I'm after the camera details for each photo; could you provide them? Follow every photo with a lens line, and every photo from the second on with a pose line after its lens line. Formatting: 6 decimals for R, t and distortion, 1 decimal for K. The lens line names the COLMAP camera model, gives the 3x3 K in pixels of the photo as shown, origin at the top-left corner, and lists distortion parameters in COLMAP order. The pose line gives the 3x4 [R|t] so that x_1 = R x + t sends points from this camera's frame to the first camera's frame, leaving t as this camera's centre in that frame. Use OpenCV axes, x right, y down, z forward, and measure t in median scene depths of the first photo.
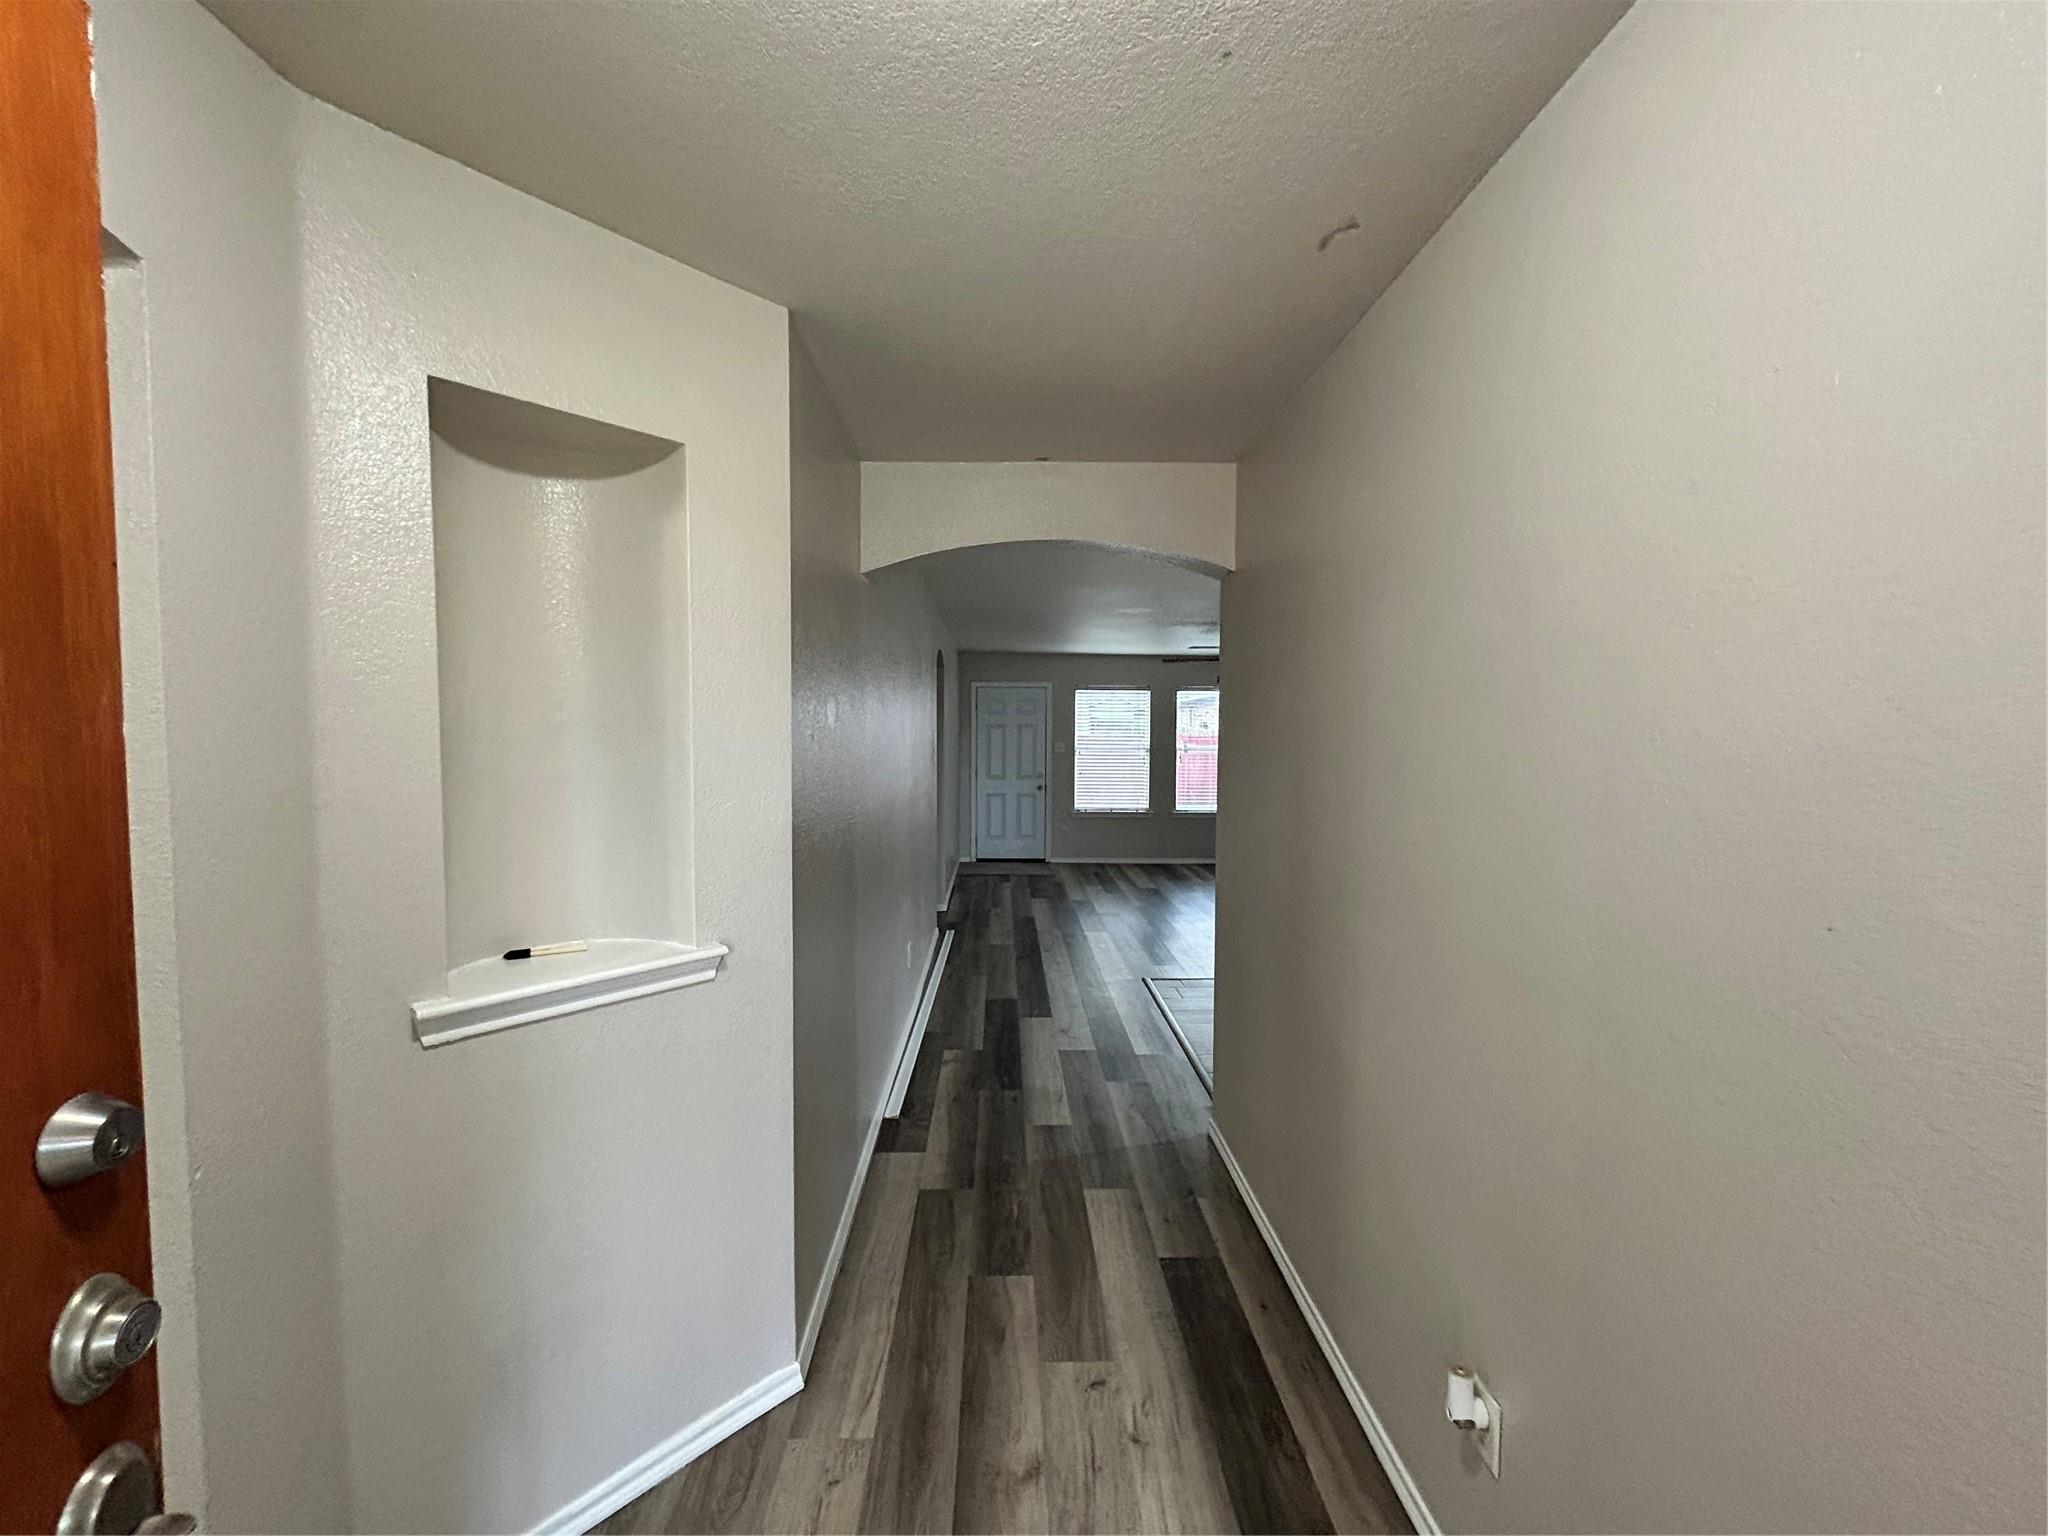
lens RADIAL K [[821.2, 0, 1041.9], [0, 821.2, 767.9], [0, 0, 1]] dist [-0.002303, 0.000893]
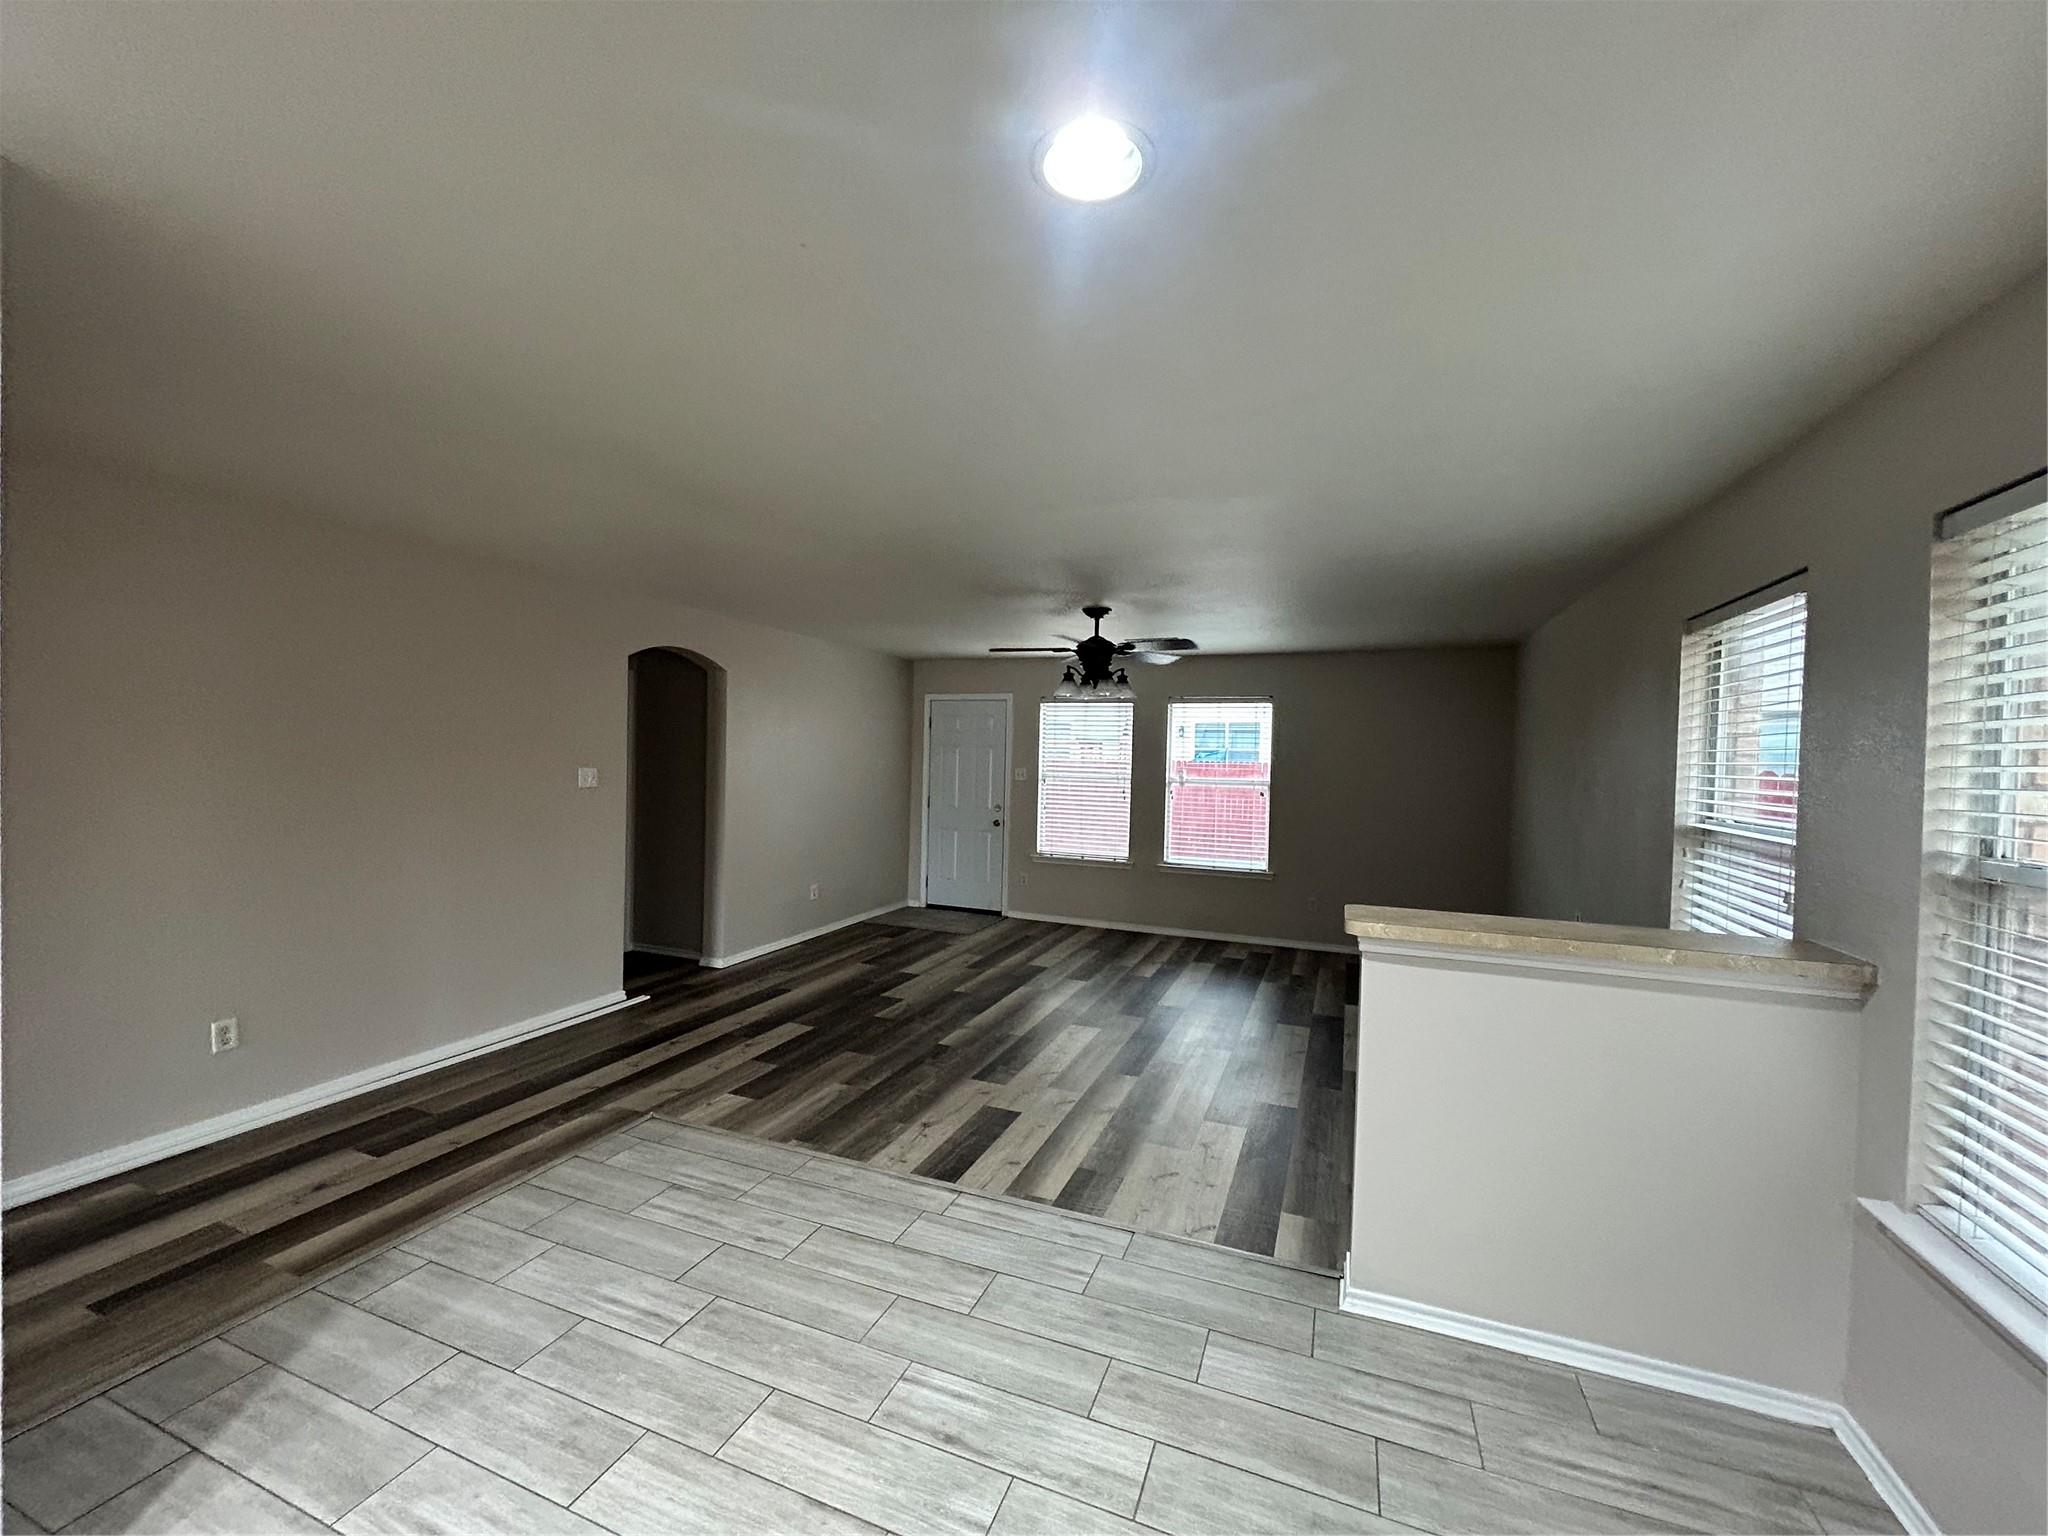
lens RADIAL K [[821.2, 0, 1022.4], [0, 821.2, 771.8], [0, 0, 1]] dist [-0.002303, 0.000893]
pose [[0.913858, 0.024747, -0.405279, 0.347025], [-0.037465, 0.999022, -0.023478, -0.008456], [0.404302, 0.036640, 0.913892, 0.264776]]
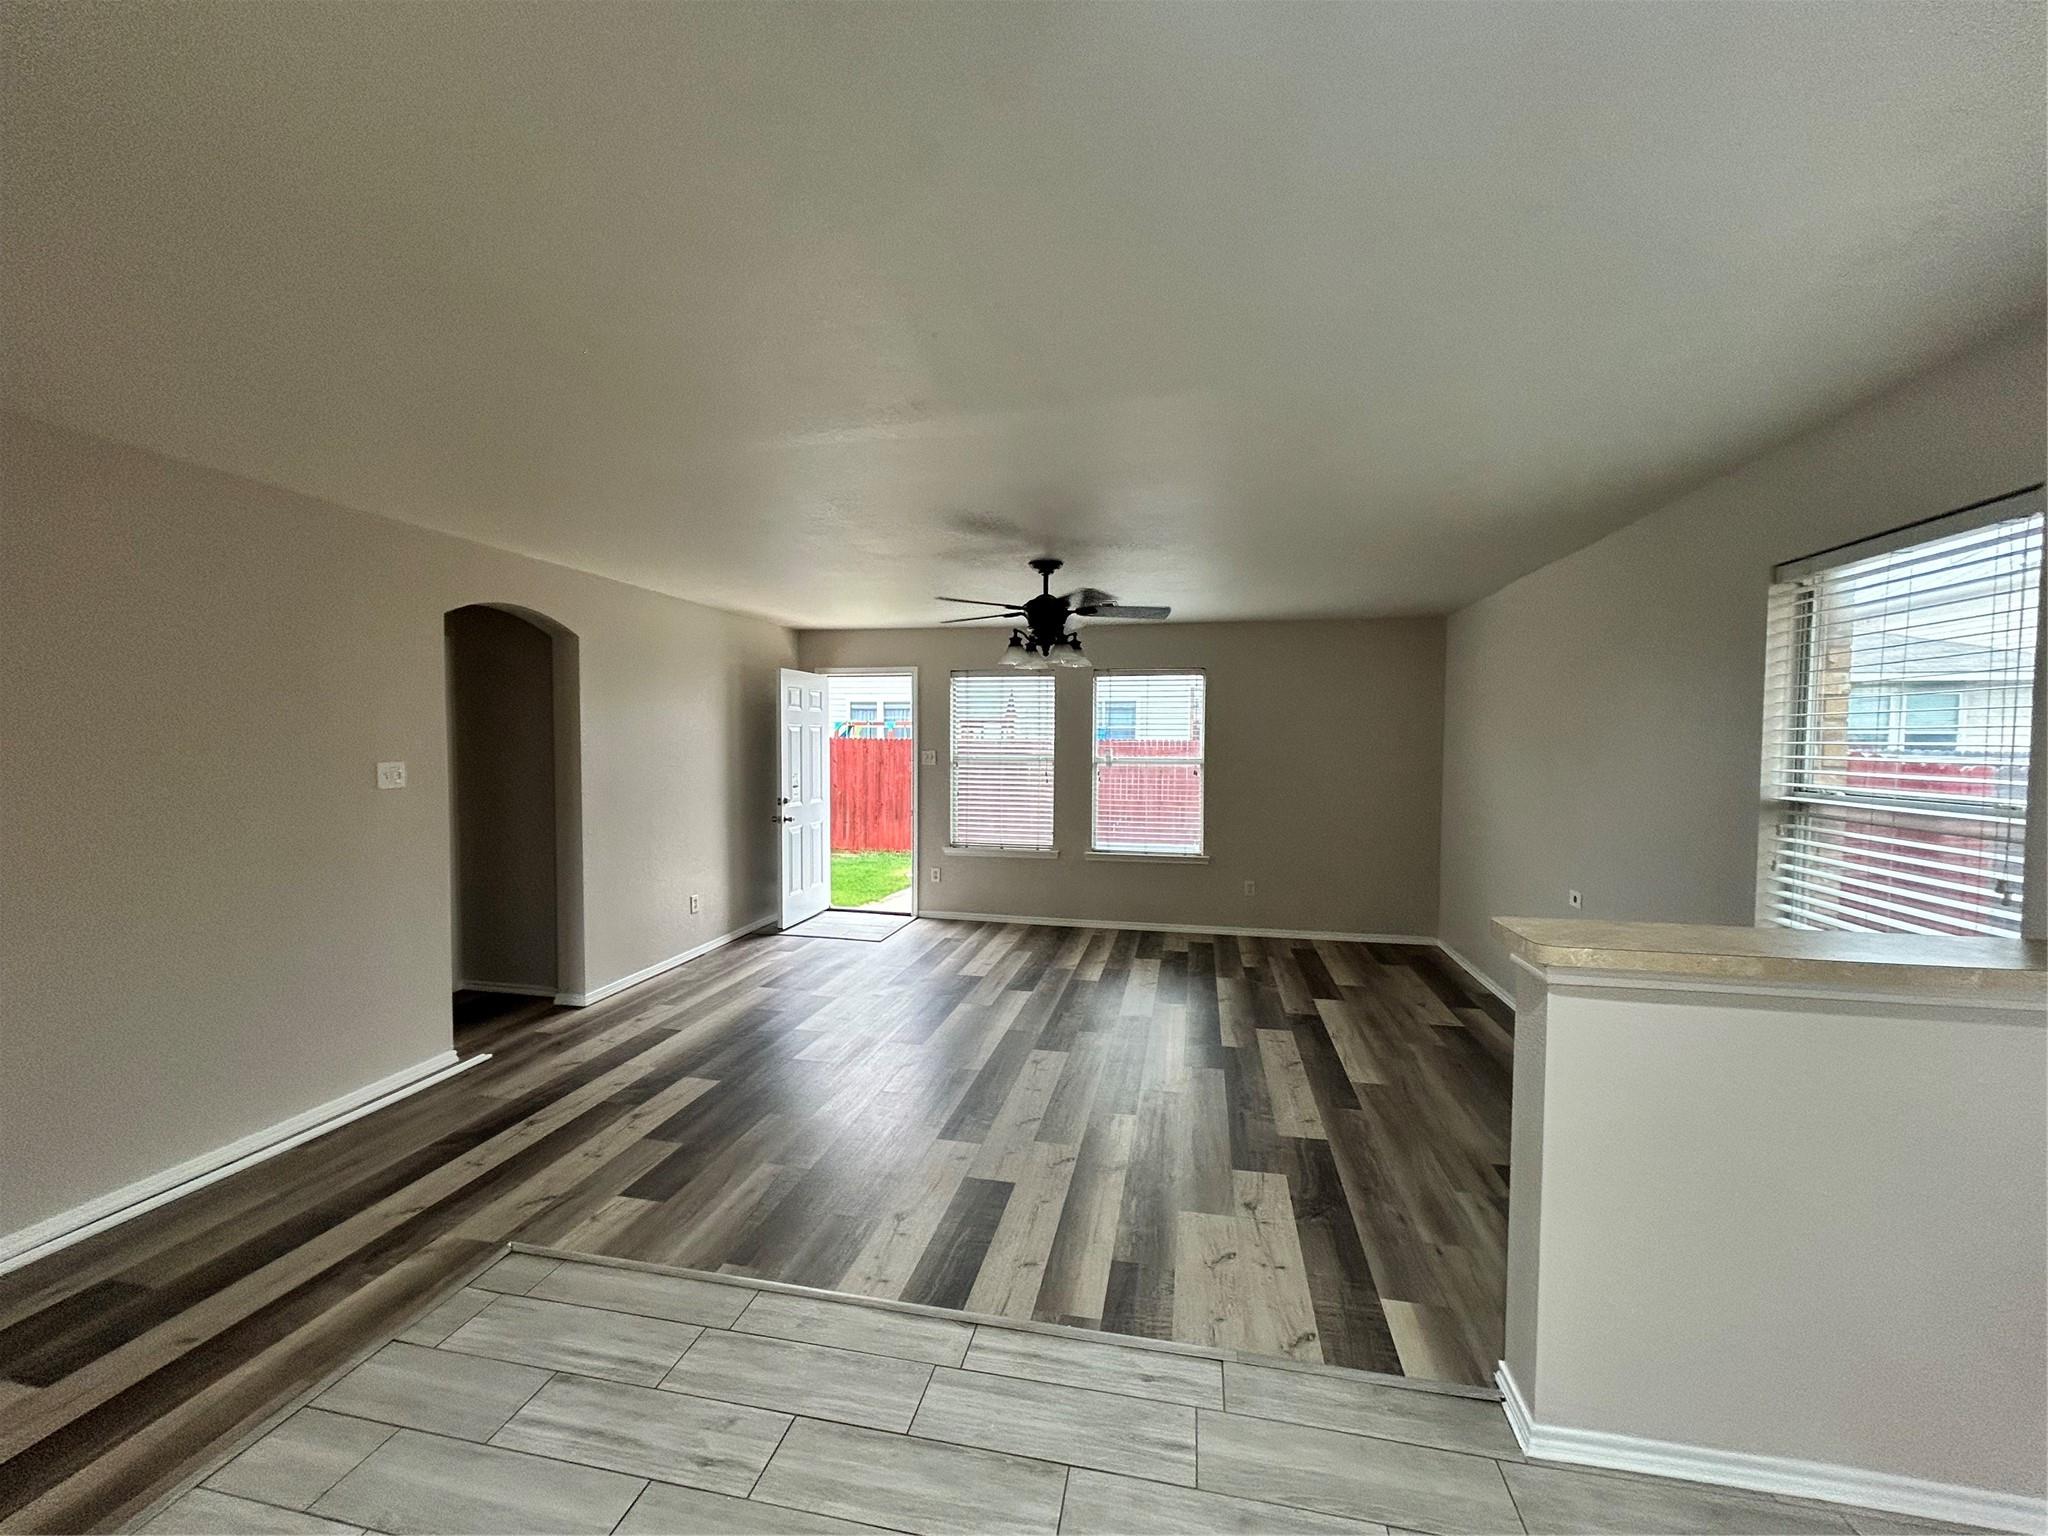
lens RADIAL K [[821.2, 0, 1020.5], [0, 821.2, 765.5], [0, 0, 1]] dist [-0.002303, 0.000893]
pose [[0.969145, 0.009392, -0.246313, 0.274449], [-0.013002, 0.999831, -0.013034, -0.009276], [0.246149, 0.015834, 0.969103, 0.320618]]
